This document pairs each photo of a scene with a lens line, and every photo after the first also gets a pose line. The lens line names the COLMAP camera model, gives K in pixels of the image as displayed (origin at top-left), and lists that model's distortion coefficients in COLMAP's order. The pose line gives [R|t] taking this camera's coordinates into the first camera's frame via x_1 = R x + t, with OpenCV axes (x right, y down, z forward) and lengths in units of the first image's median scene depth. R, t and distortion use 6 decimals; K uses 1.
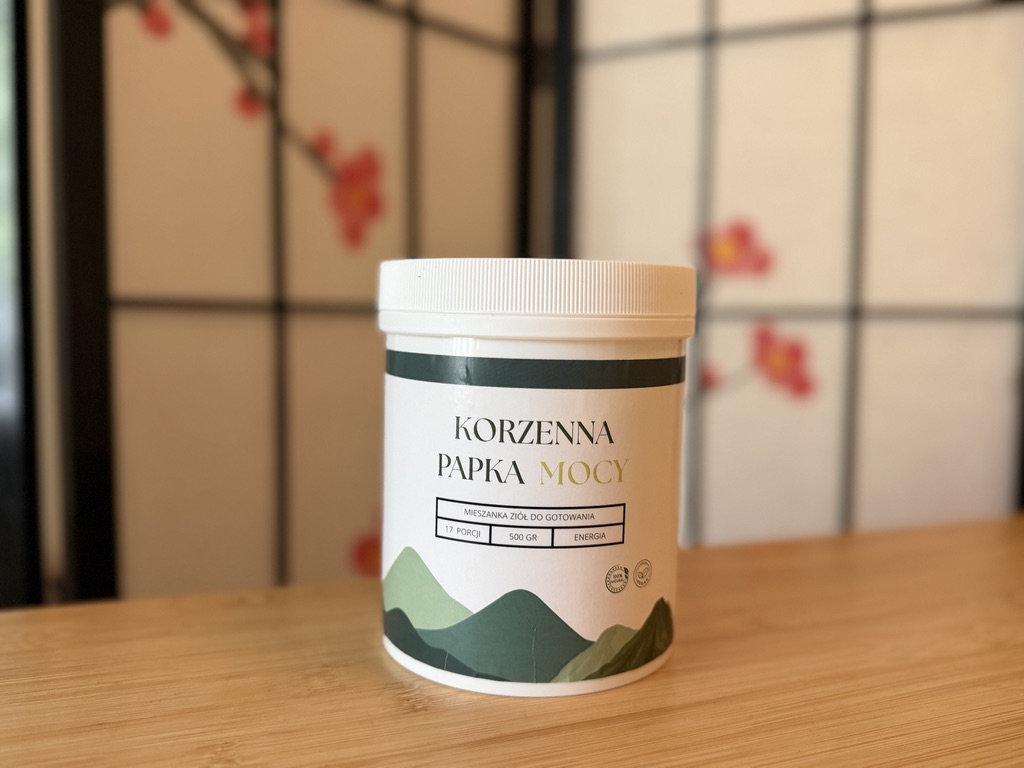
lens RADIAL K [[932.2, 0, 504.1], [0, 932.2, 398.8], [0, 0, 1]] dist [-0.034506, 0.000000]
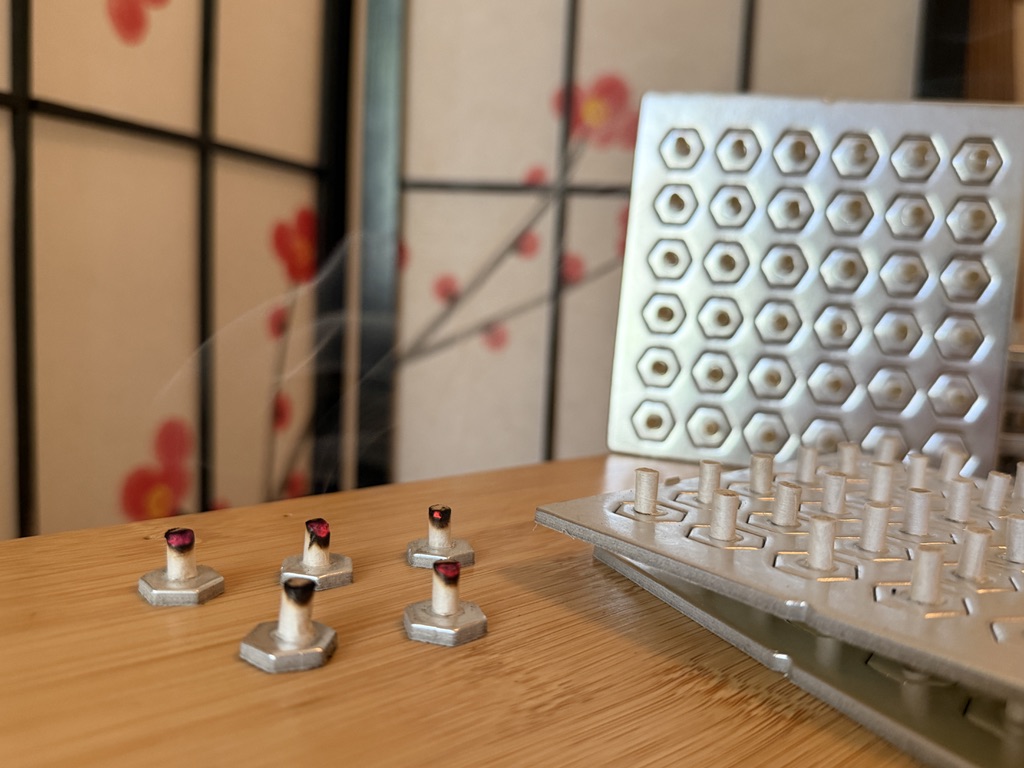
lens RADIAL K [[932.2, 0, 515.4], [0, 932.2, 418.7], [0, 0, 1]] dist [-0.034506, 0.000000]
pose [[0.924634, -0.017262, 0.380466, -0.263113], [-0.006663, 0.998086, 0.061479, 0.113337], [-0.380799, -0.059381, 0.922749, 0.448551]]
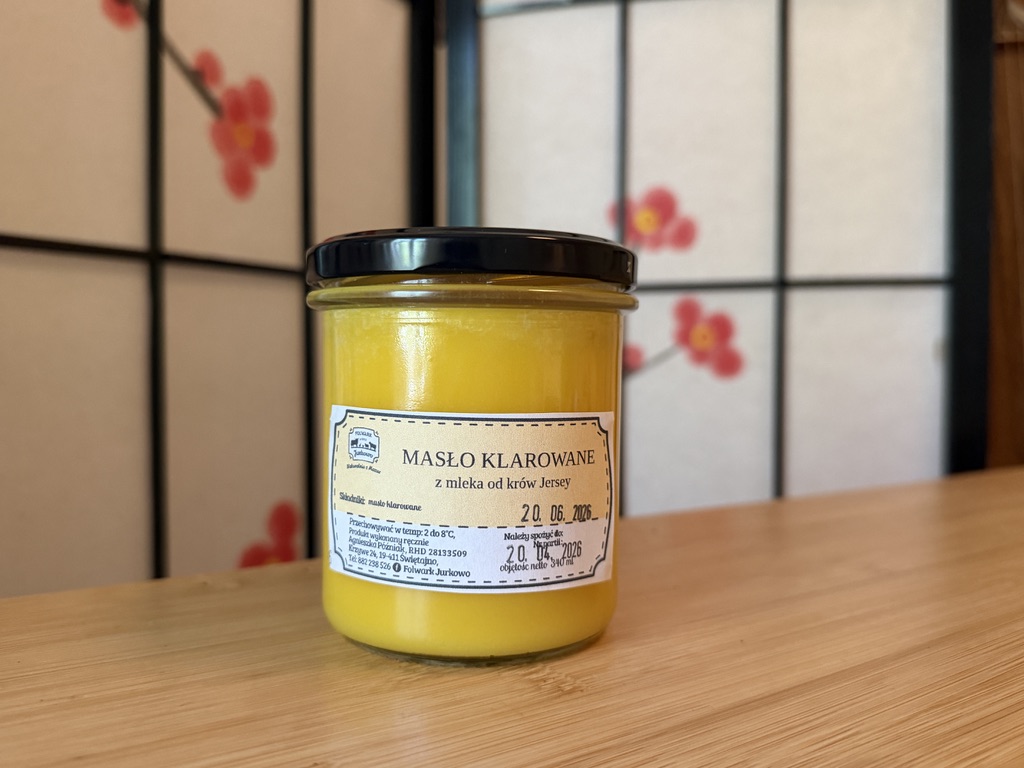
lens RADIAL K [[932.2, 0, 523.0], [0, 932.2, 405.0], [0, 0, 1]] dist [-0.034506, 0.000000]
pose [[0.970712, -0.017124, 0.239636, -0.195742], [0.026772, 0.998954, -0.037060, 0.103291], [-0.238750, 0.042390, 0.970155, 0.234558]]
